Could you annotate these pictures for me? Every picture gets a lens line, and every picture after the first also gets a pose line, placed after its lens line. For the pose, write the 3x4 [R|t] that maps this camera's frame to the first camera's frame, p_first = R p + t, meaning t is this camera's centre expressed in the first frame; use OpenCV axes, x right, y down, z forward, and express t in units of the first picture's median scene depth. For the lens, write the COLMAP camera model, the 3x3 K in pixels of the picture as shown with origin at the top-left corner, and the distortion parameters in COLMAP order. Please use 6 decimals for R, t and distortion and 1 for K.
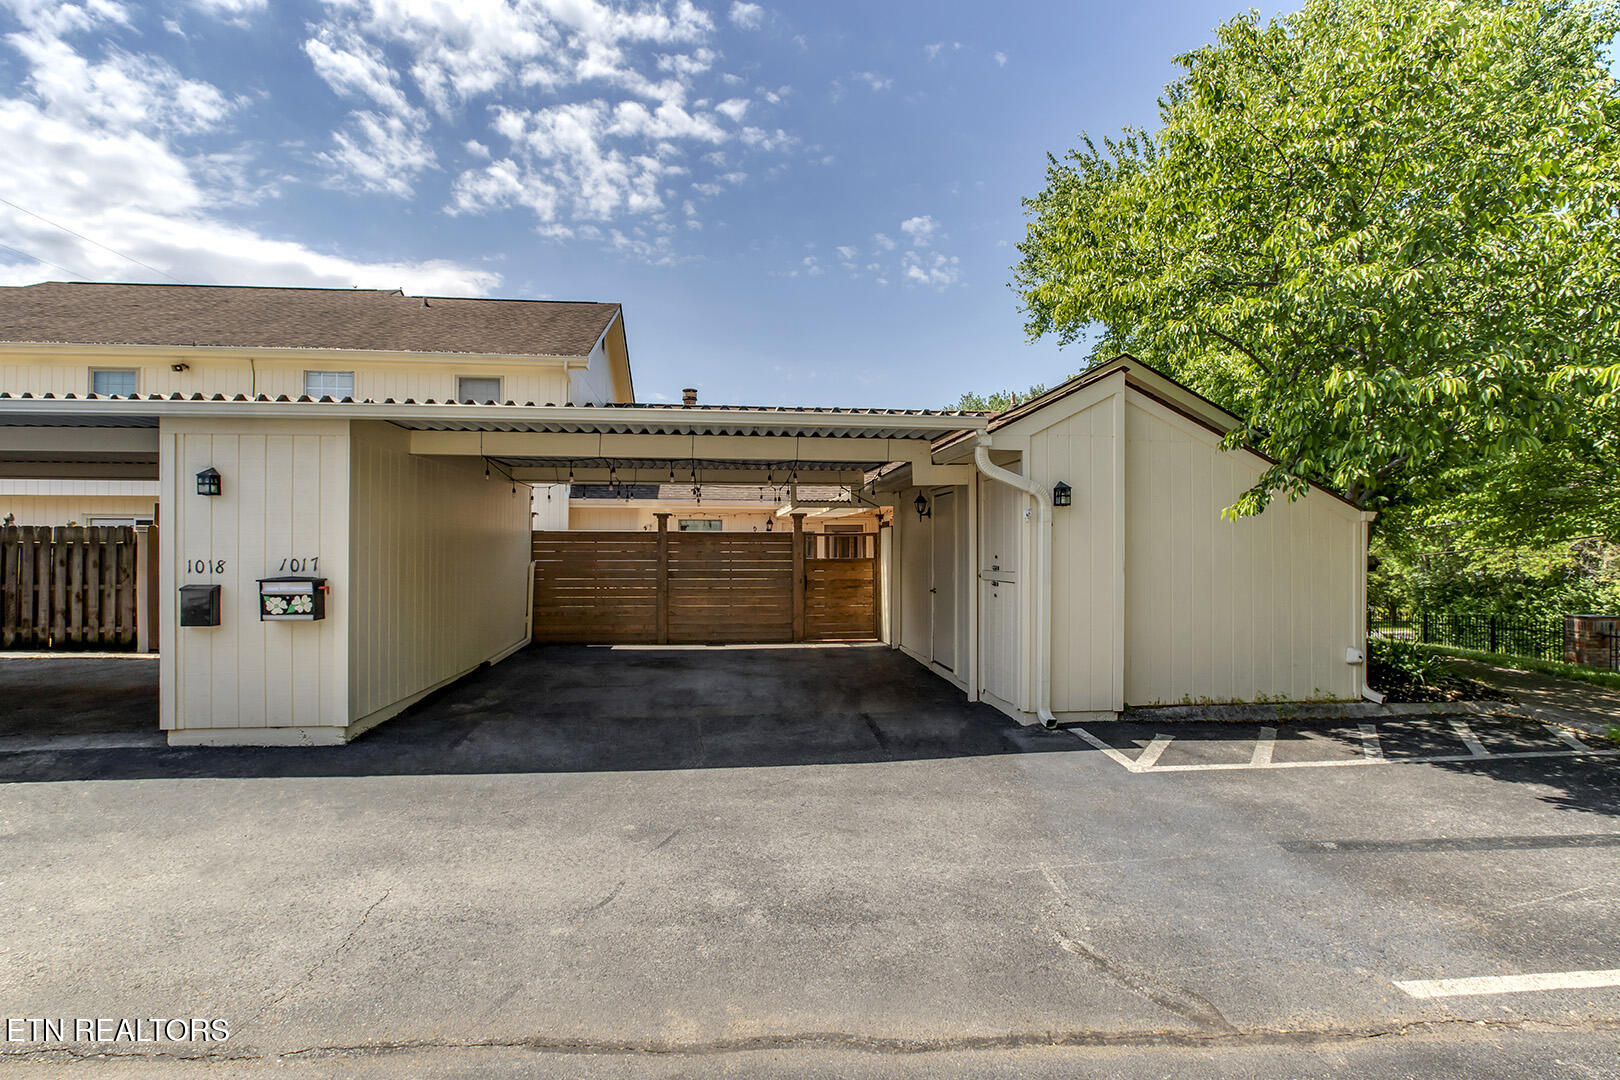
lens RADIAL K [[742.1, 0, 805.8], [0, 742.1, 546.2], [0, 0, 1]] dist [-0.002297, -0.000025]
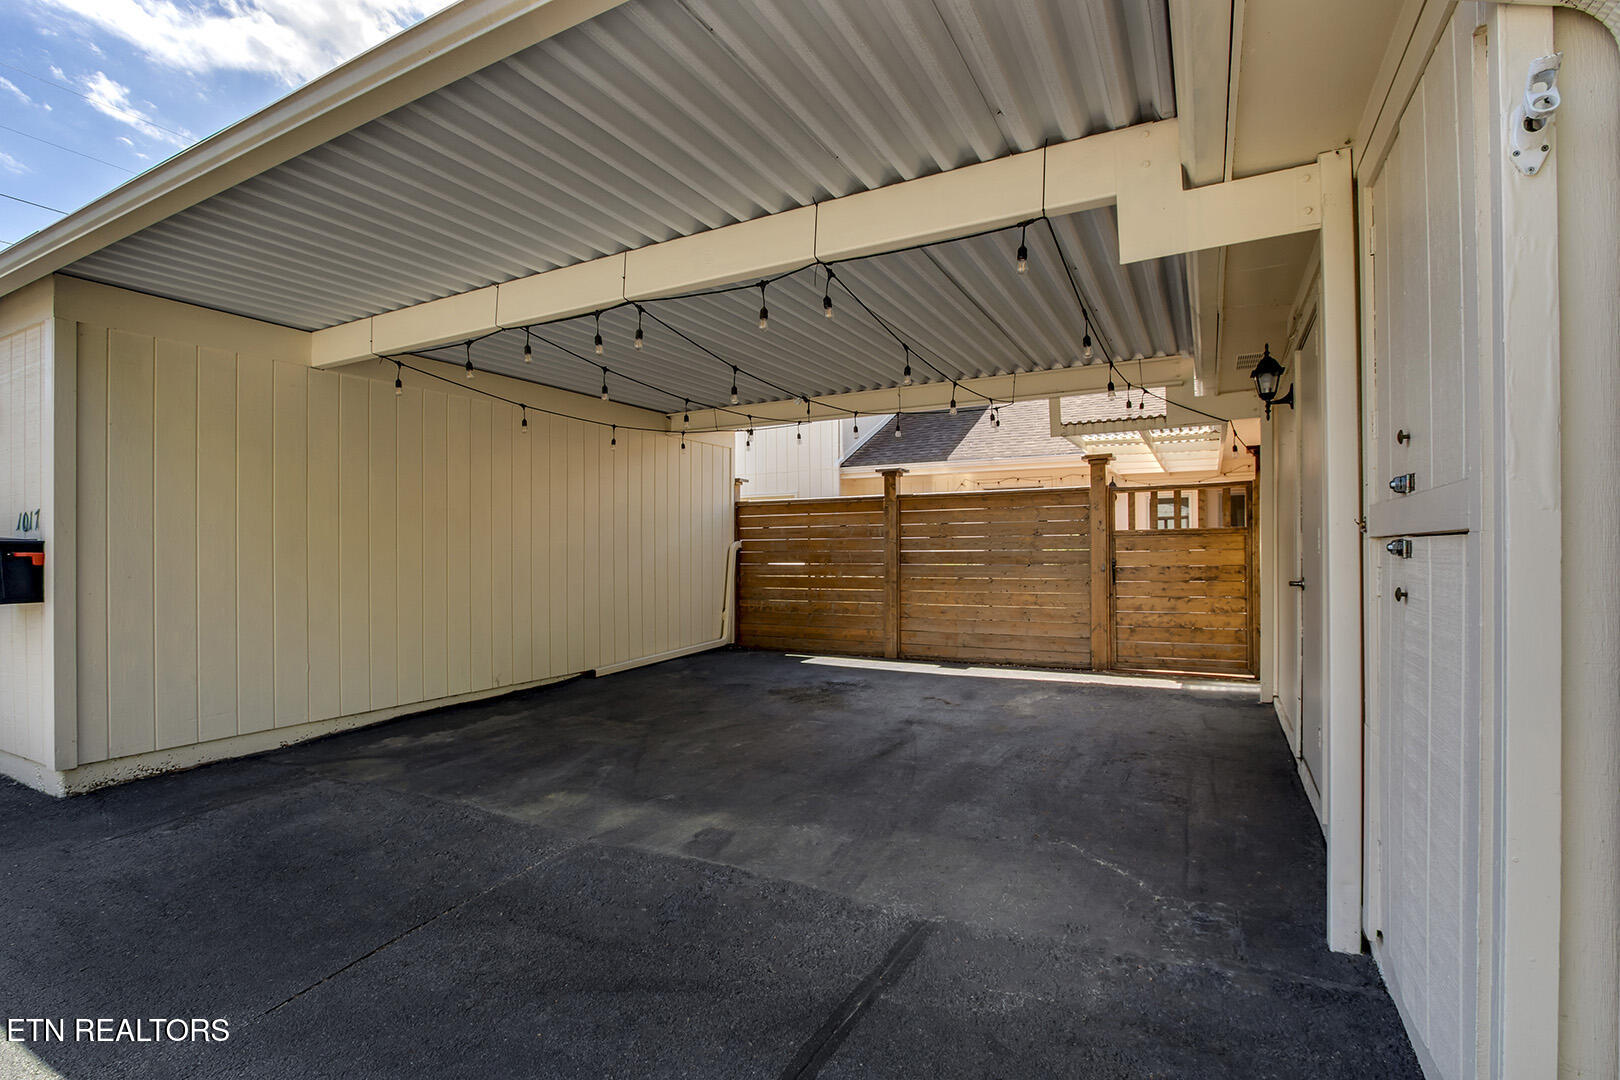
lens RADIAL K [[742.1, 0, 815.8], [0, 742.1, 541.2], [0, 0, 1]] dist [-0.002297, -0.000025]
pose [[0.838072, -0.015685, -0.545335, 0.126039], [0.013984, 0.999876, -0.007267, 0.026610], [0.545381, -0.001536, 0.838187, 0.380011]]
